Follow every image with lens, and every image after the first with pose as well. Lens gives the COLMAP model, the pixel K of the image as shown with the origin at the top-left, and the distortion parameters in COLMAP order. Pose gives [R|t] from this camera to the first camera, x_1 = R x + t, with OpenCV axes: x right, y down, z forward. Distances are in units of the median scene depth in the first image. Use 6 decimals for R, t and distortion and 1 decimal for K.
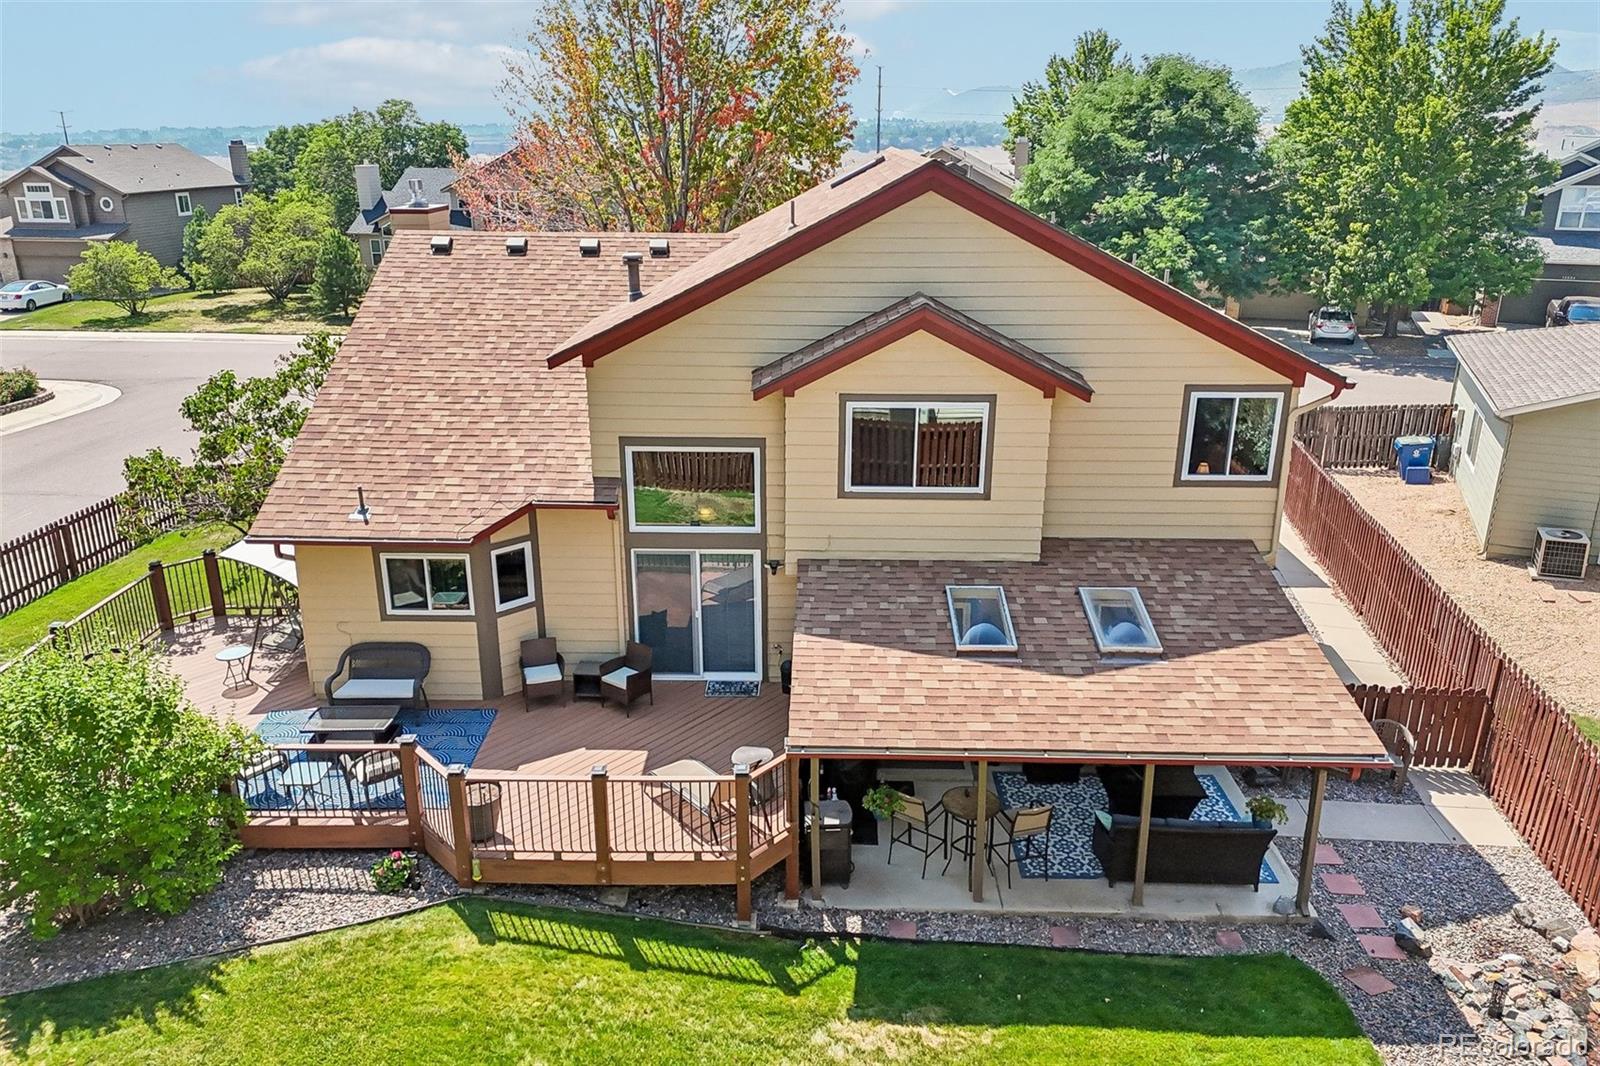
lens RADIAL K [[1168.2, 0, 800.0], [0, 1168.2, 533.0], [0, 0, 1]] dist [0.111933, -0.119416]
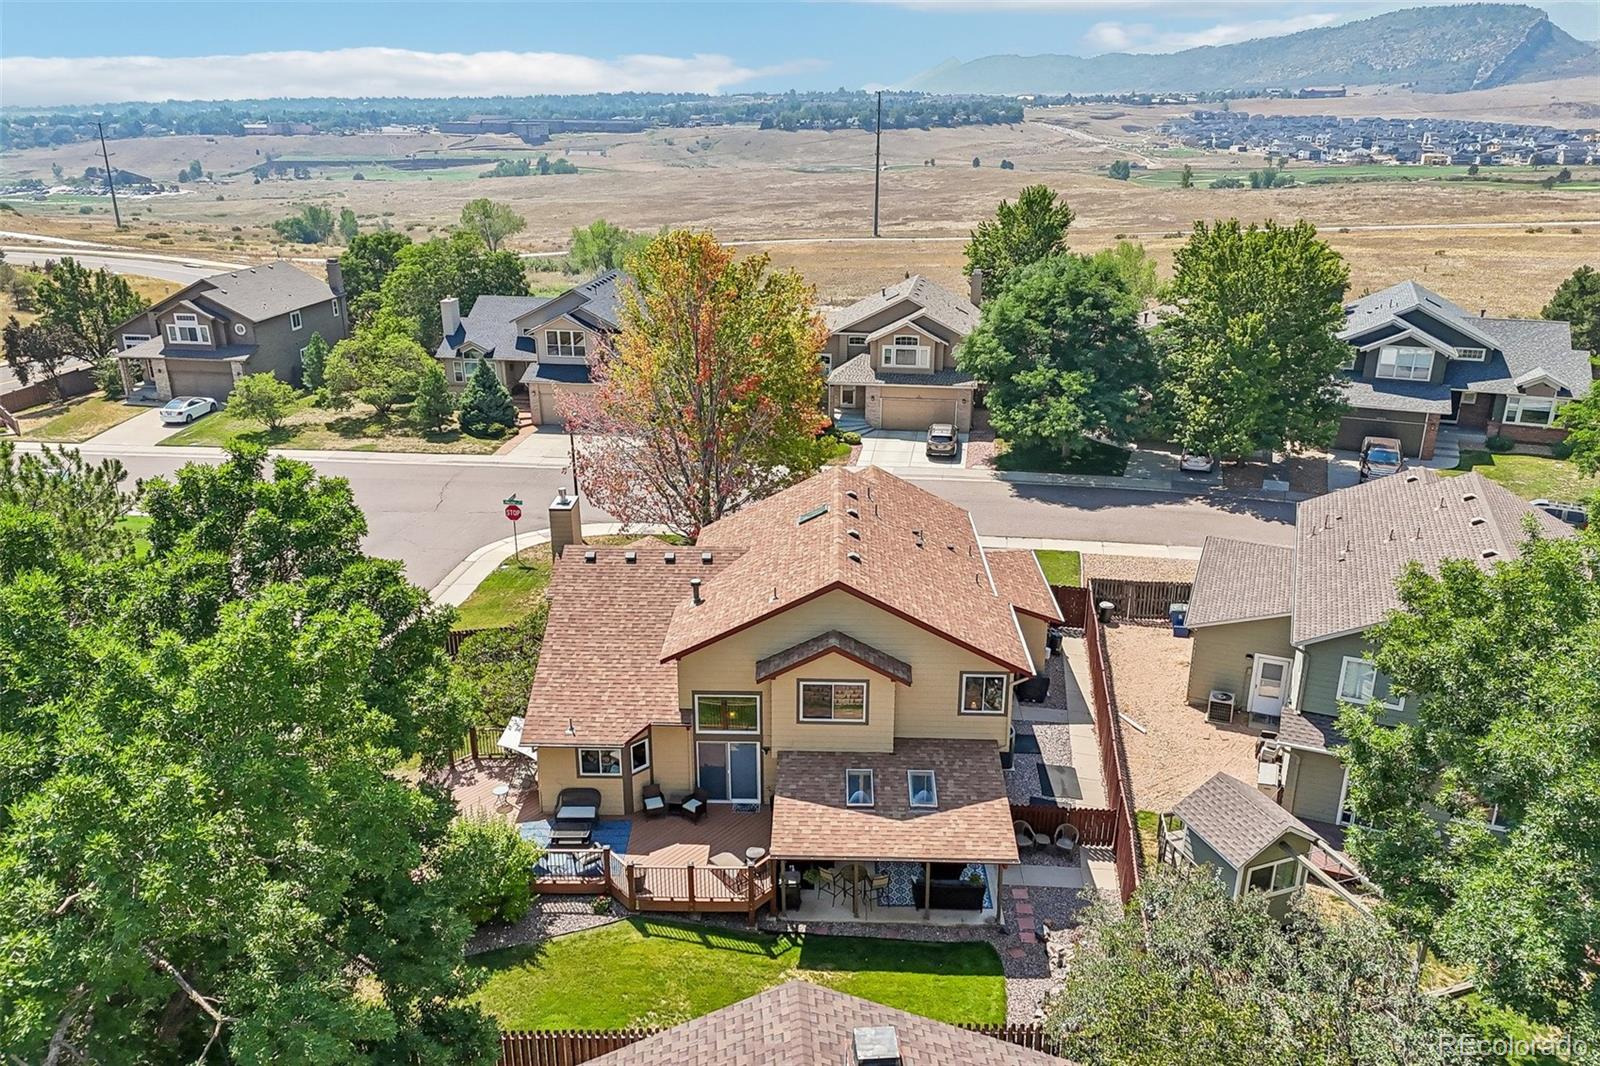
lens RADIAL K [[1168.2, 0, 800.0], [0, 1168.2, 533.0], [0, 0, 1]] dist [0.111933, -0.119416]
pose [[0.999984, 0.002241, -0.005157, 0.049829], [-0.002117, 0.999714, 0.023834, -0.435425], [0.005209, -0.023822, 0.999703, -1.130453]]
